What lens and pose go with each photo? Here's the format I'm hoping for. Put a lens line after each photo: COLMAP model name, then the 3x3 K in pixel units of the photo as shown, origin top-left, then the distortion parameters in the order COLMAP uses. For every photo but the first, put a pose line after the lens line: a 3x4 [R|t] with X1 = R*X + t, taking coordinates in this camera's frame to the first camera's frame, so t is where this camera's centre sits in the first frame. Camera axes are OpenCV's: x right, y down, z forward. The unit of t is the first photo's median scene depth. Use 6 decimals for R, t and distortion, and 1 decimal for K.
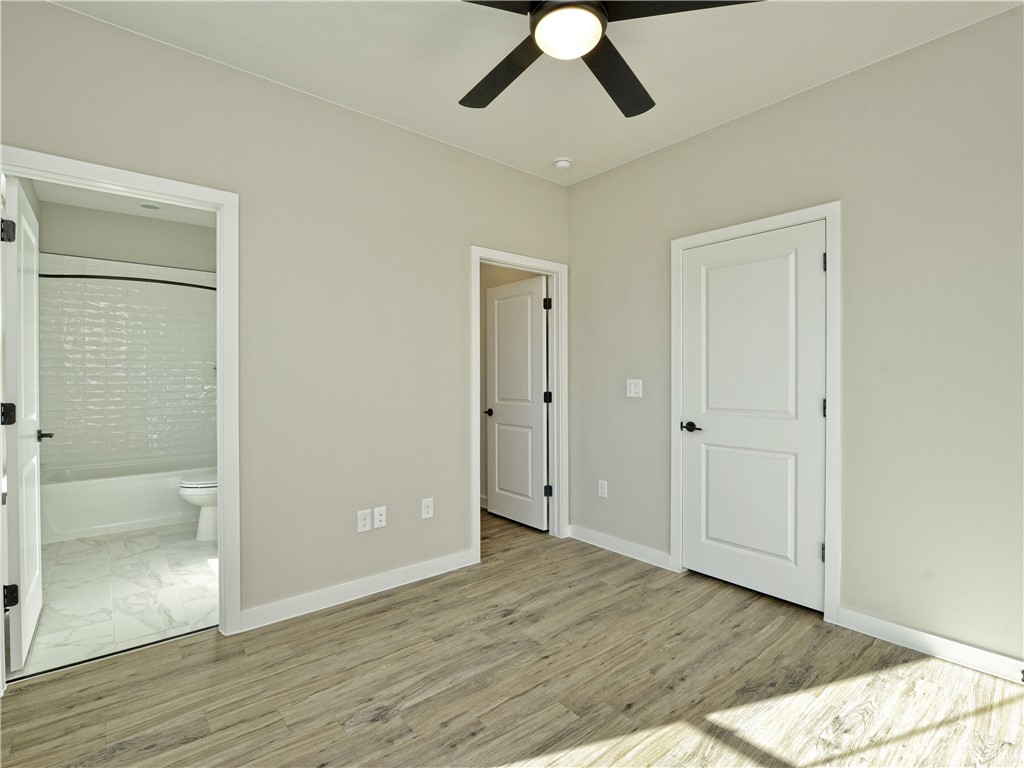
lens RADIAL K [[501.9, 0, 512.0], [0, 501.9, 384.0], [0, 0, 1]] dist [-0.003614, -0.000861]
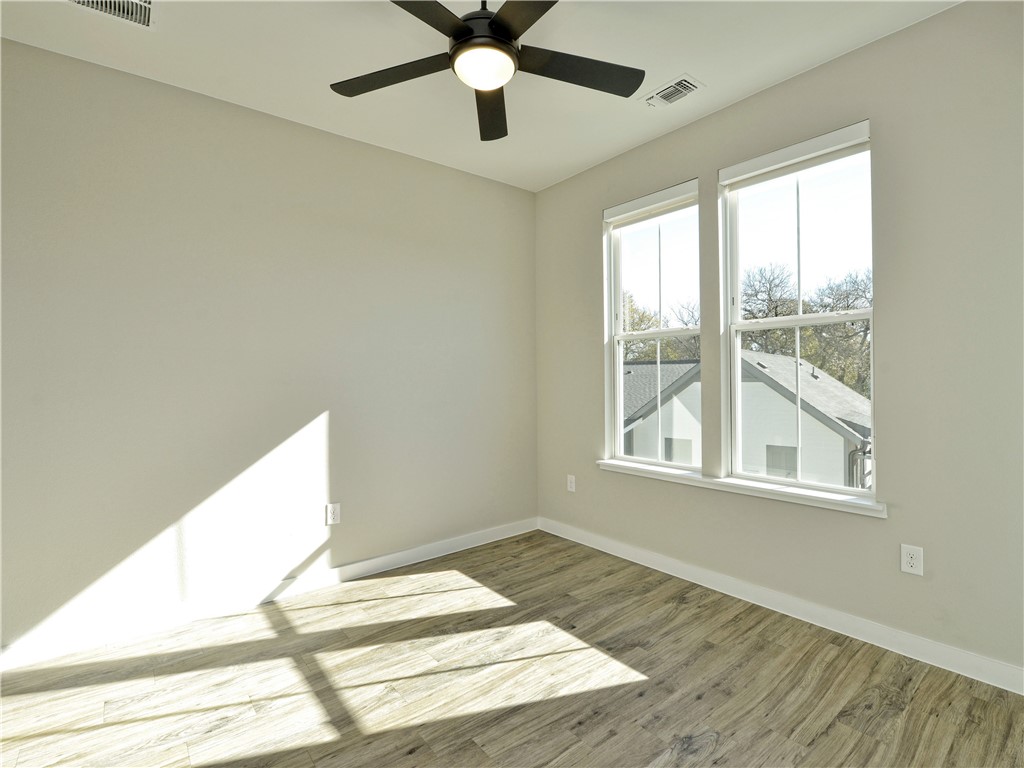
lens RADIAL K [[501.9, 0, 512.0], [0, 501.9, 384.0], [0, 0, 1]] dist [-0.003614, -0.000861]
pose [[-0.999730, 0.009991, 0.020997, 0.034081], [0.010595, 0.999528, 0.028852, -0.028635], [-0.020699, 0.029066, -0.999363, 1.972317]]
